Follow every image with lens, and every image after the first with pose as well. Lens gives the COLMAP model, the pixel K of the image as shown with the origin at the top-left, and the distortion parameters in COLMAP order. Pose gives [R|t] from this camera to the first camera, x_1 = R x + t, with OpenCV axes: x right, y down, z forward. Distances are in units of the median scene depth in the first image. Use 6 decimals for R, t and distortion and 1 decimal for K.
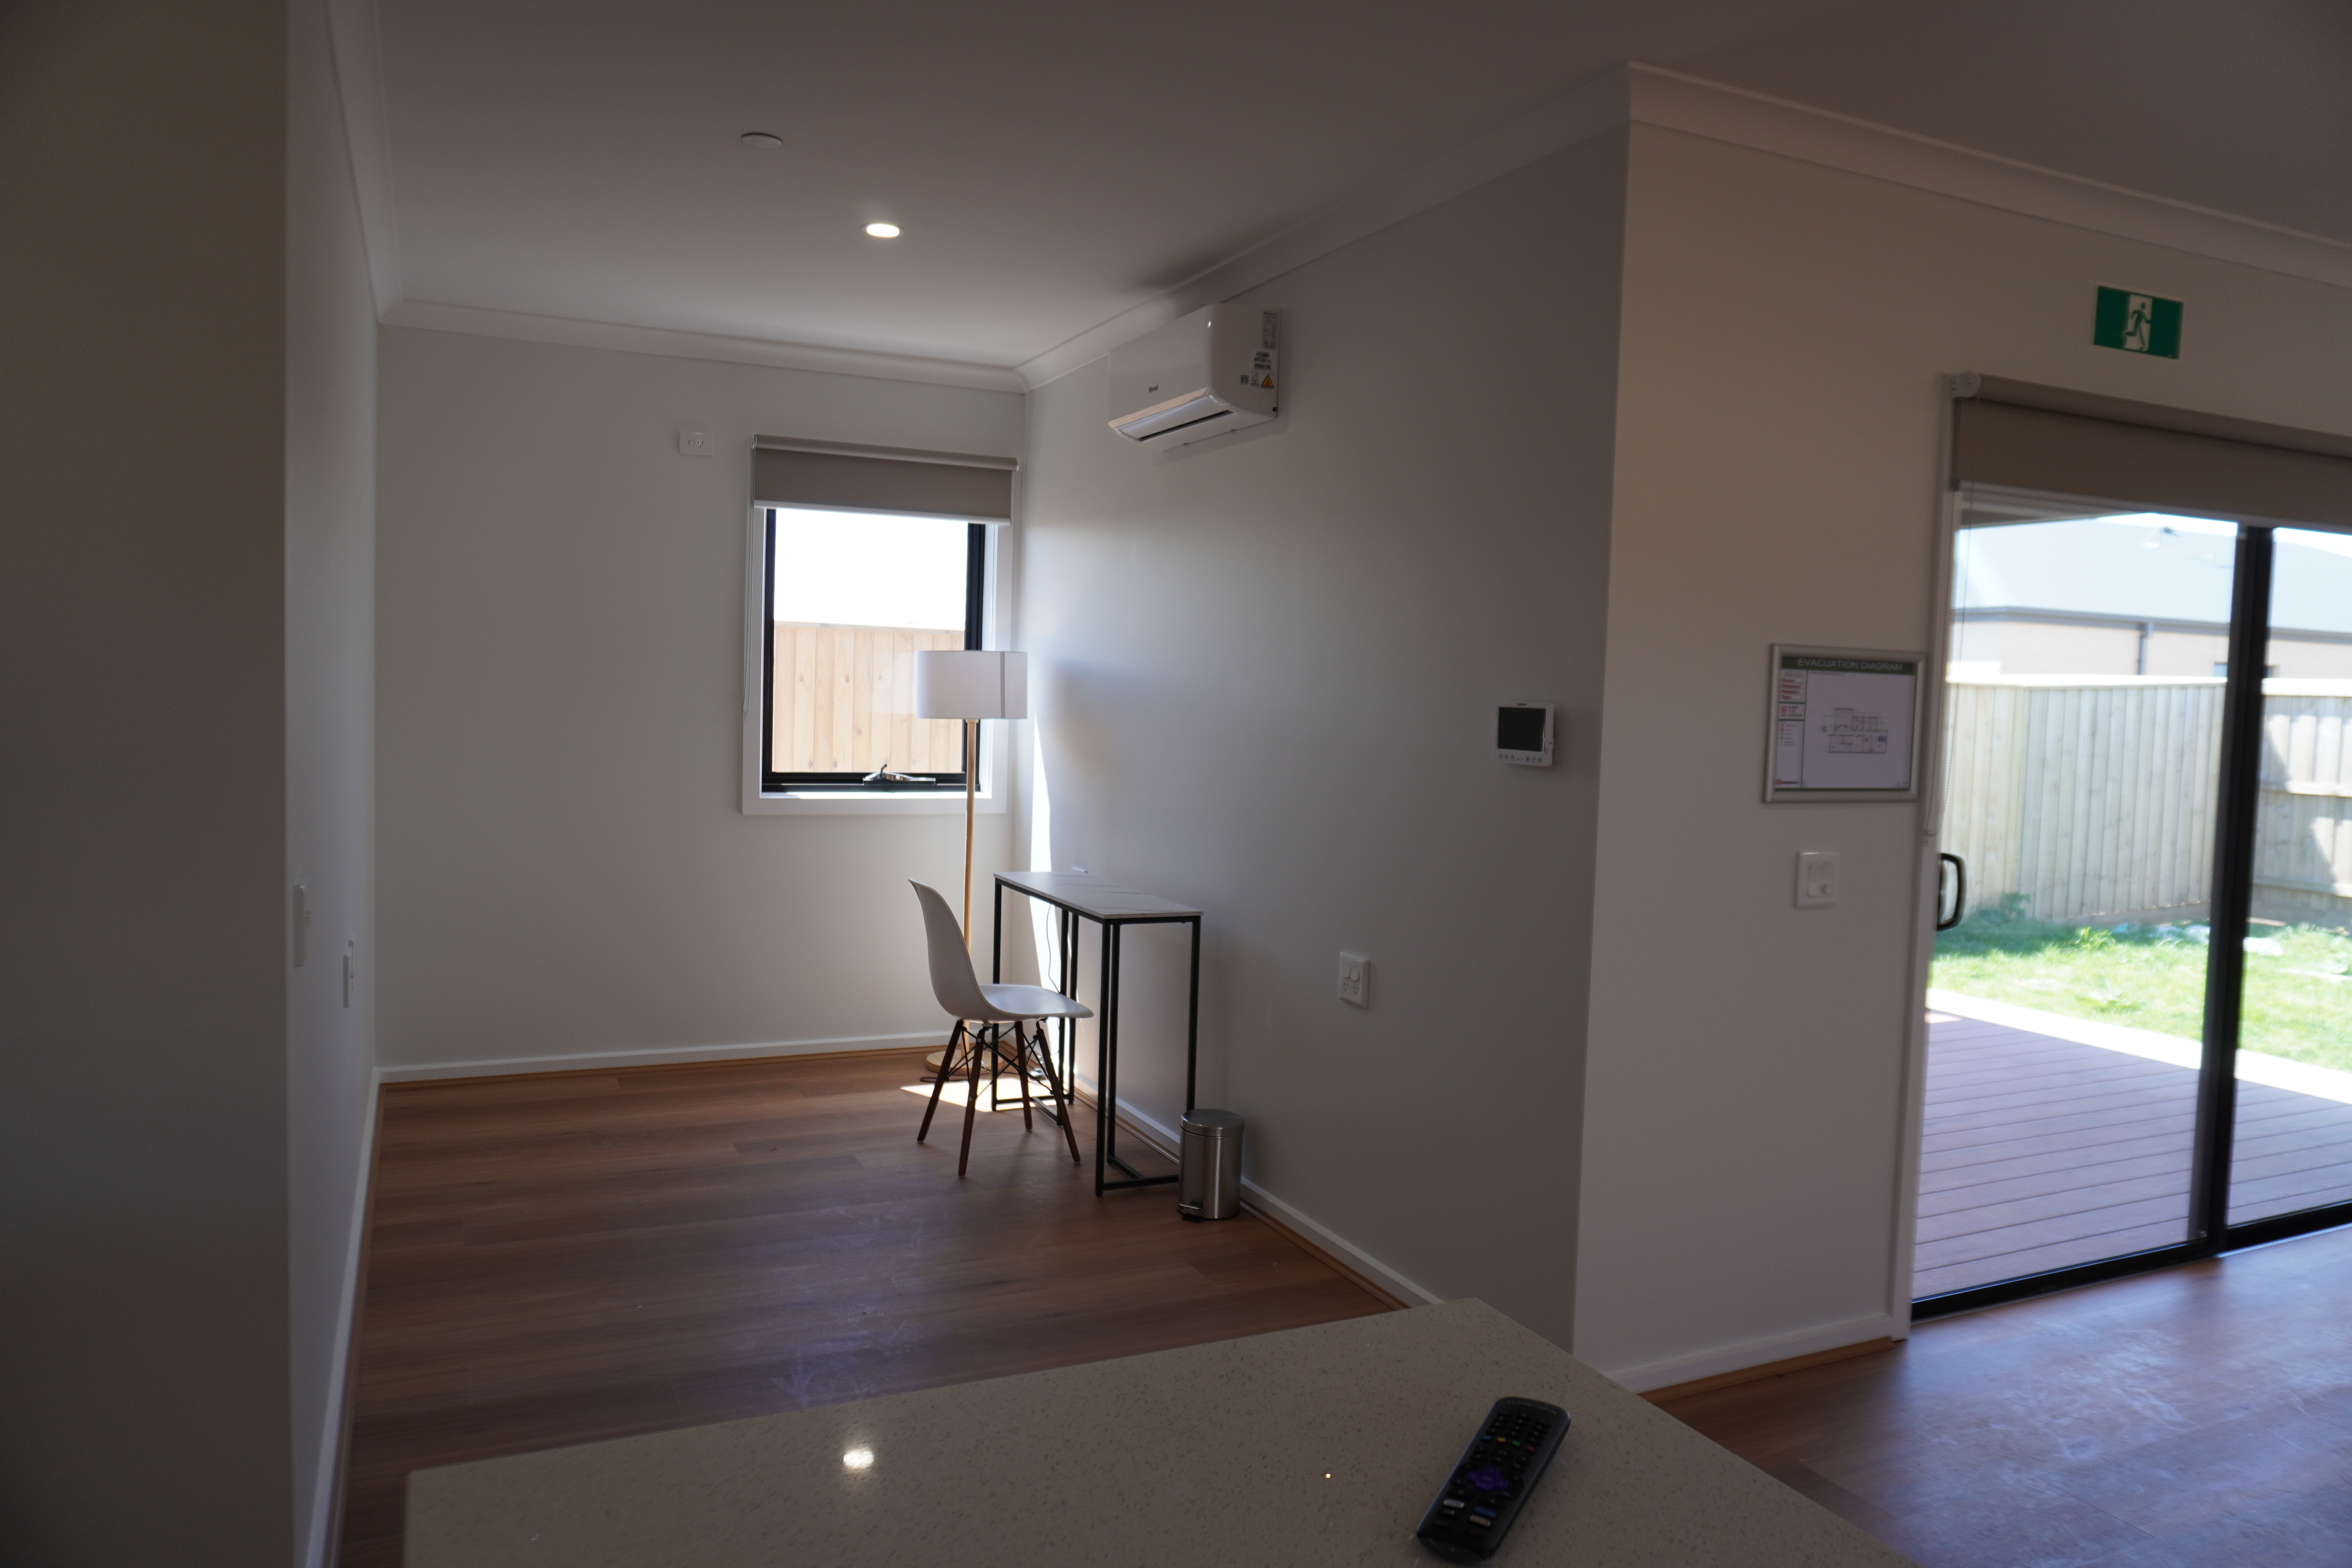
lens RADIAL K [[1577.9, 0, 1176.0], [0, 1577.9, 784.0], [0, 0, 1]] dist [-0.043469, 0.031767]
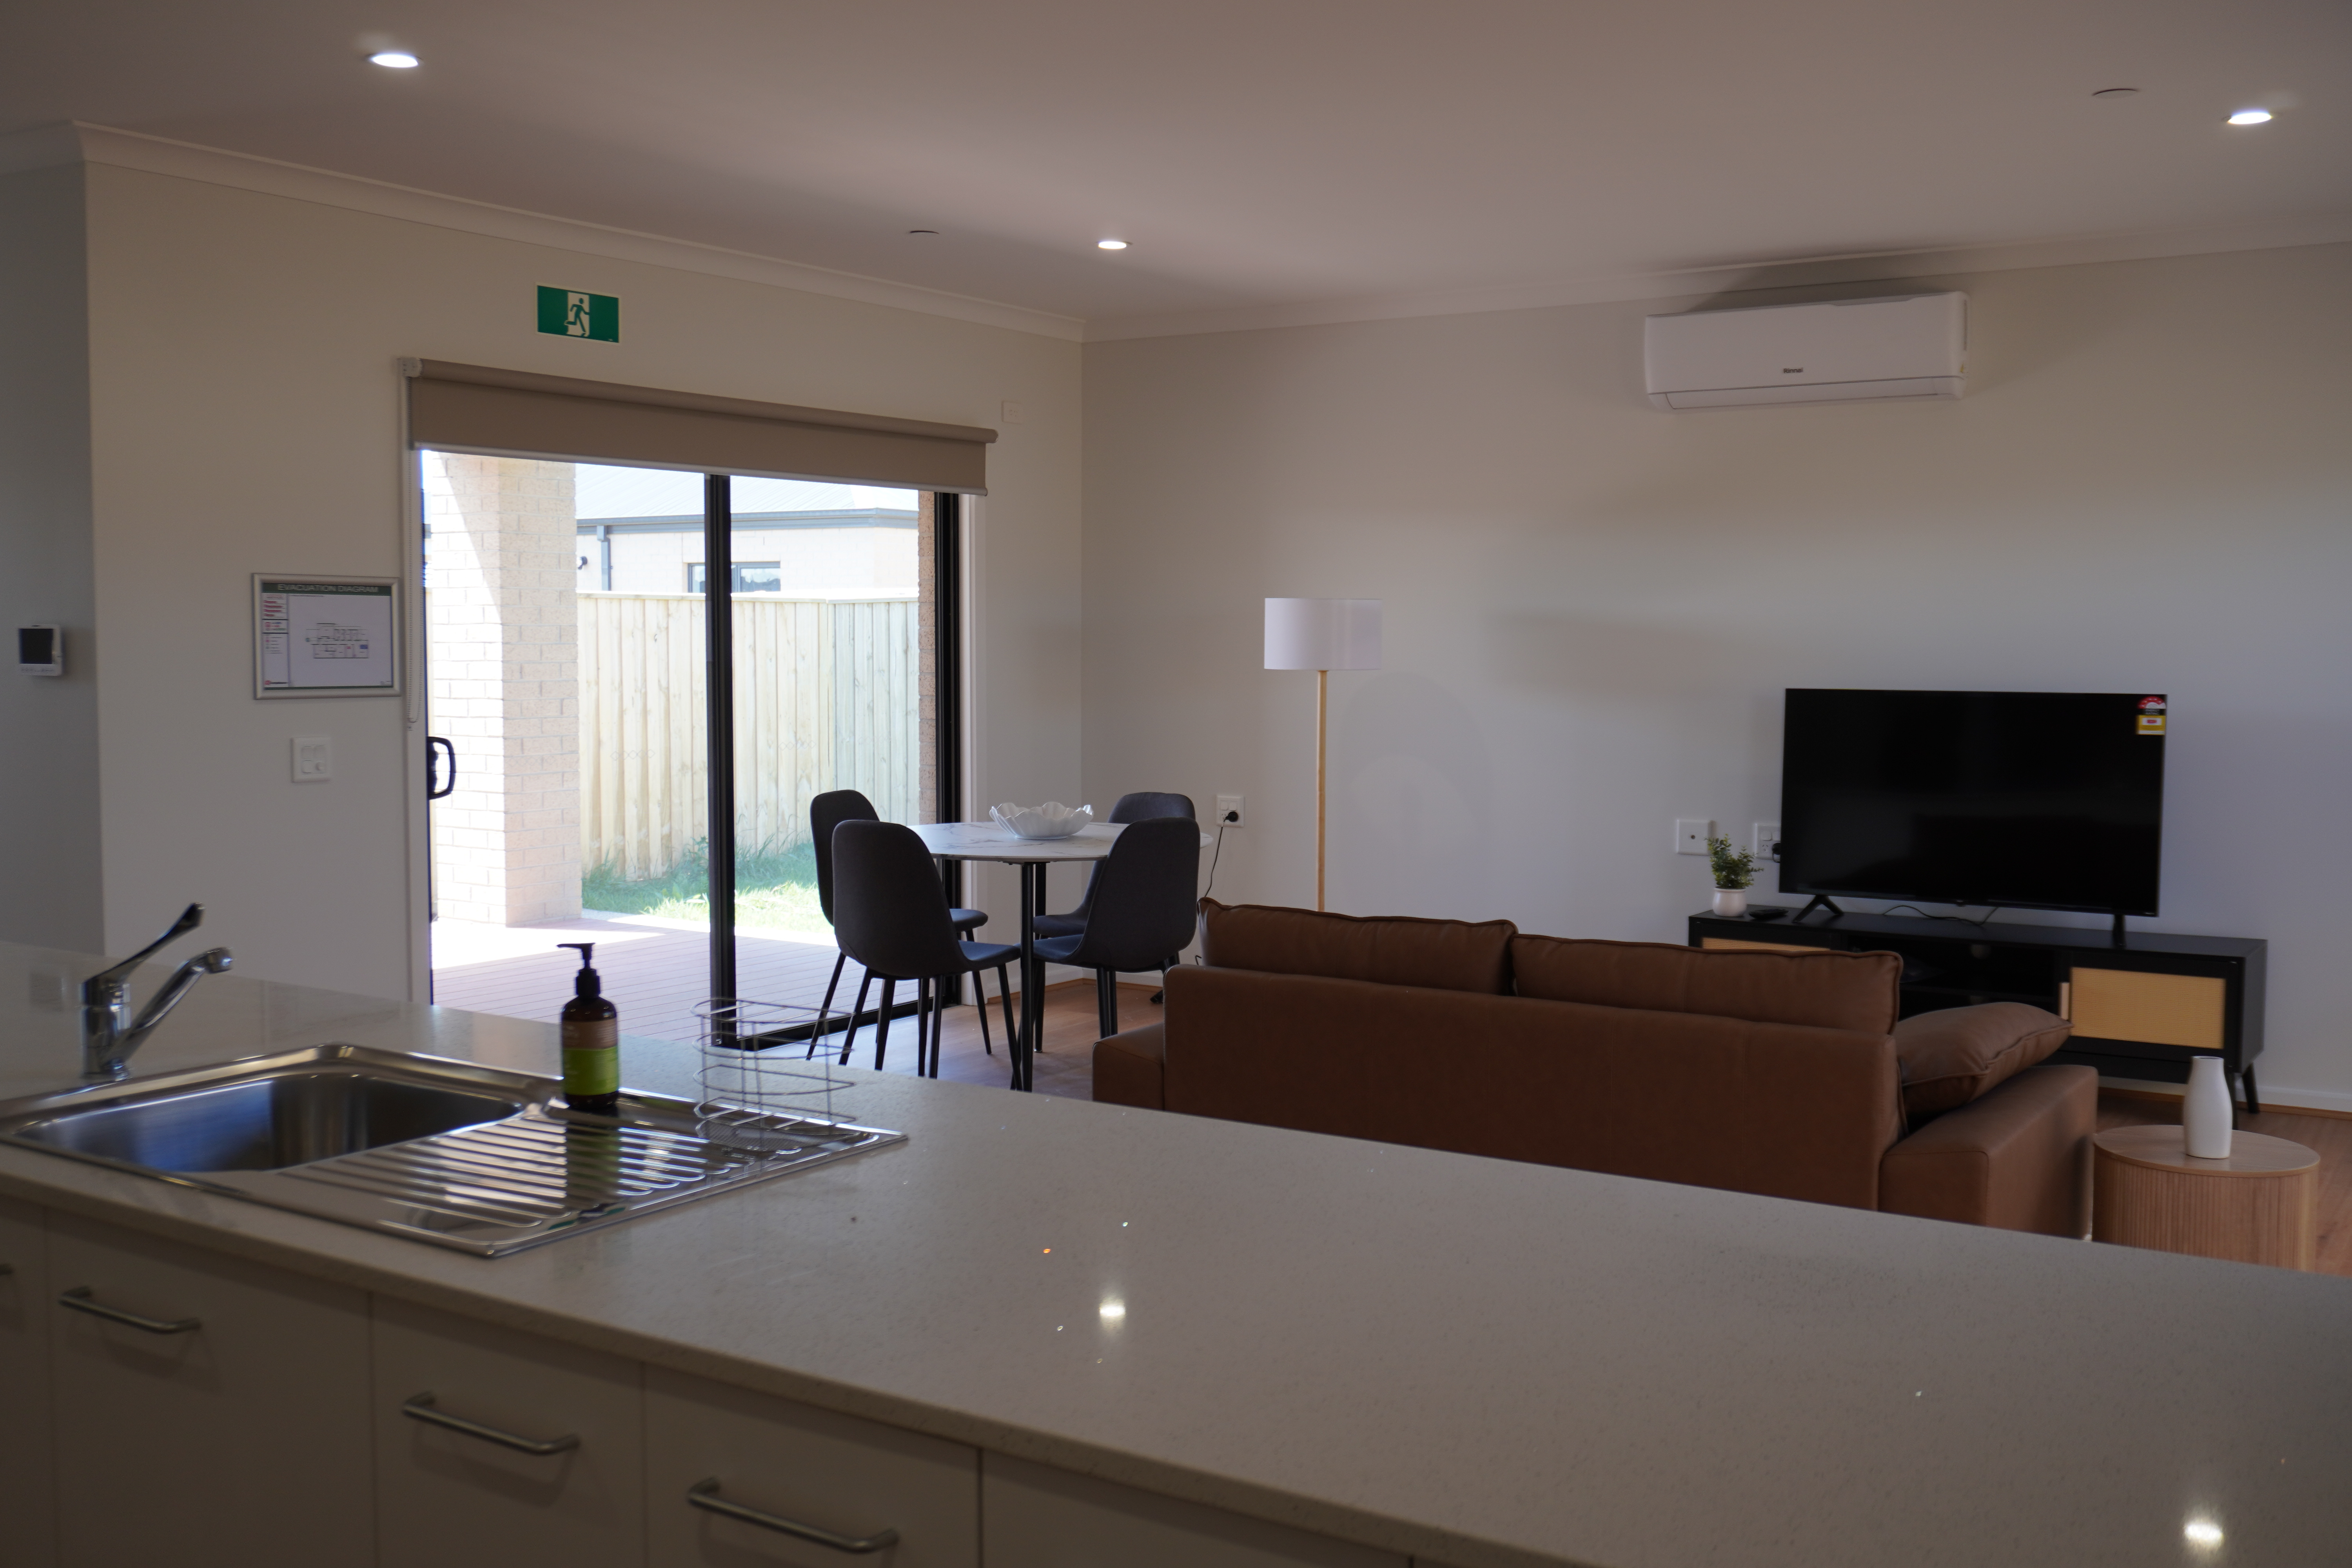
lens RADIAL K [[2193.4, 0, 1174.4], [0, 2193.4, 811.9], [0, 0, 1]] dist [-0.020332, -0.012859]
pose [[0.840544, -0.066130, 0.537692, 0.044001], [0.049581, 0.997747, 0.045204, 0.056628], [-0.539470, -0.011337, 0.841929, -0.833744]]
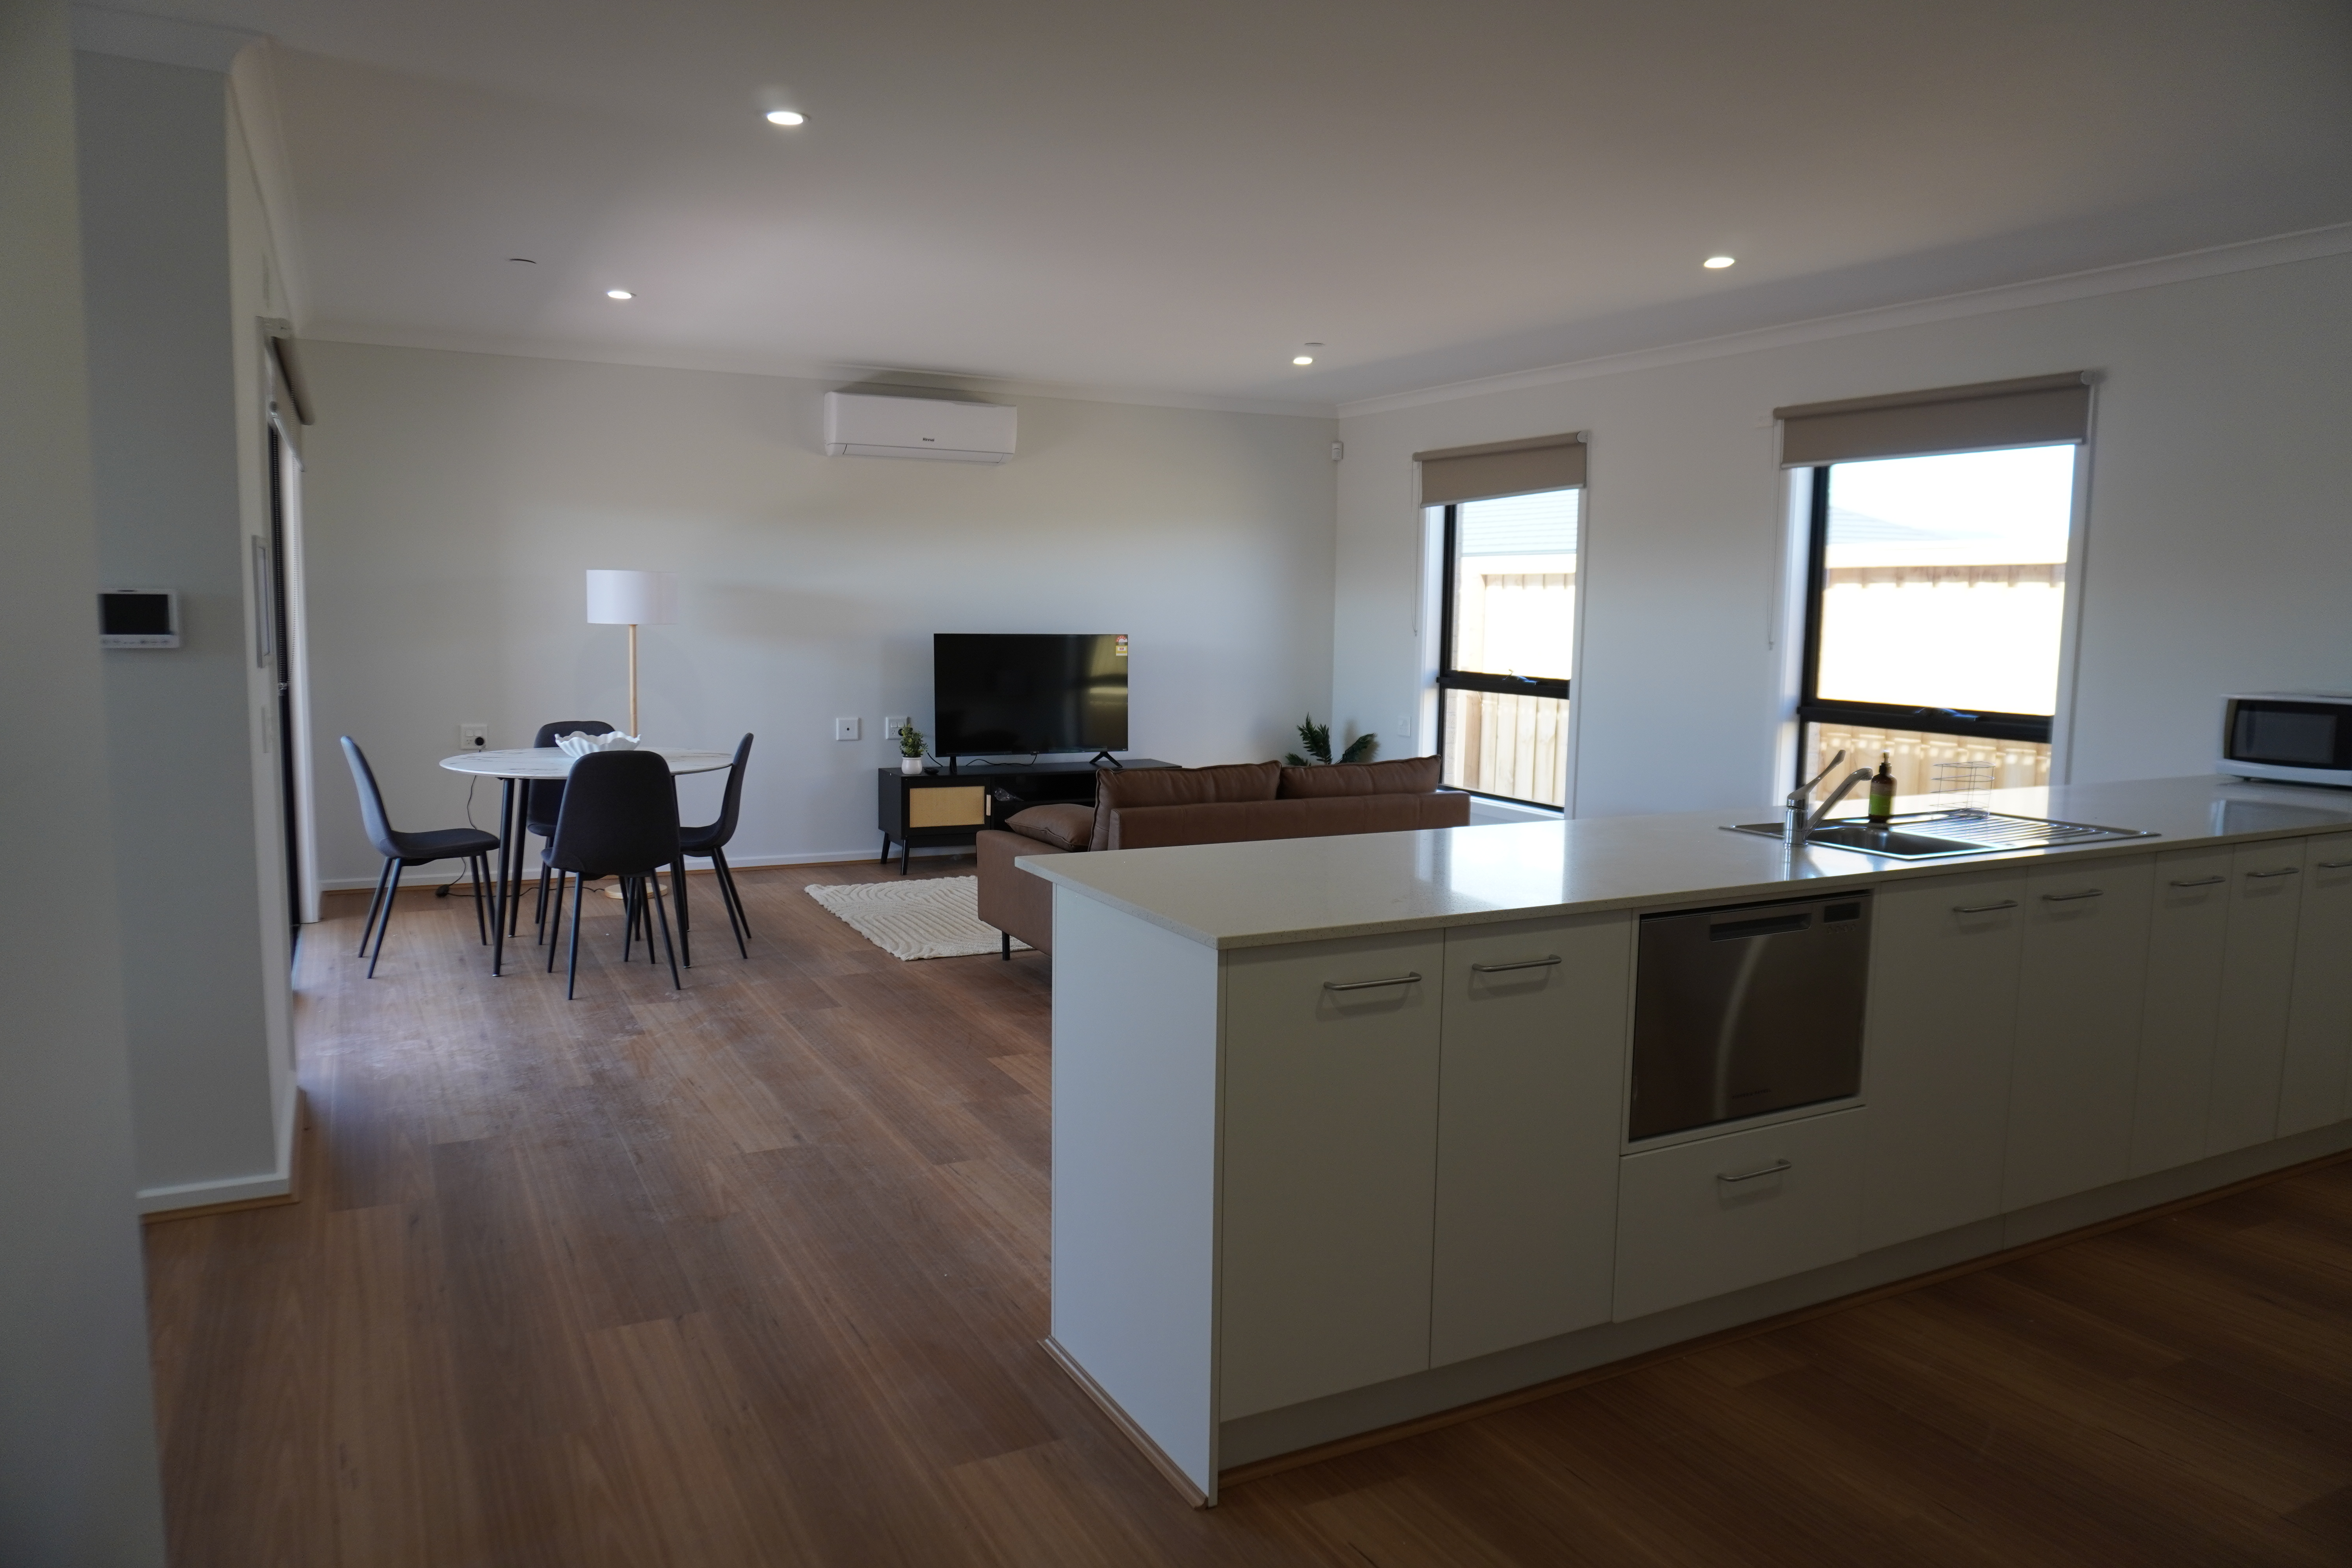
lens RADIAL K [[1577.9, 0, 1176.0], [0, 1577.9, 784.0], [0, 0, 1]] dist [-0.043469, 0.031767]
pose [[-0.039490, -0.141278, 0.989182, -0.832435], [0.040526, 0.988913, 0.142858, -0.041334], [-0.998398, 0.045729, -0.033327, 0.314067]]
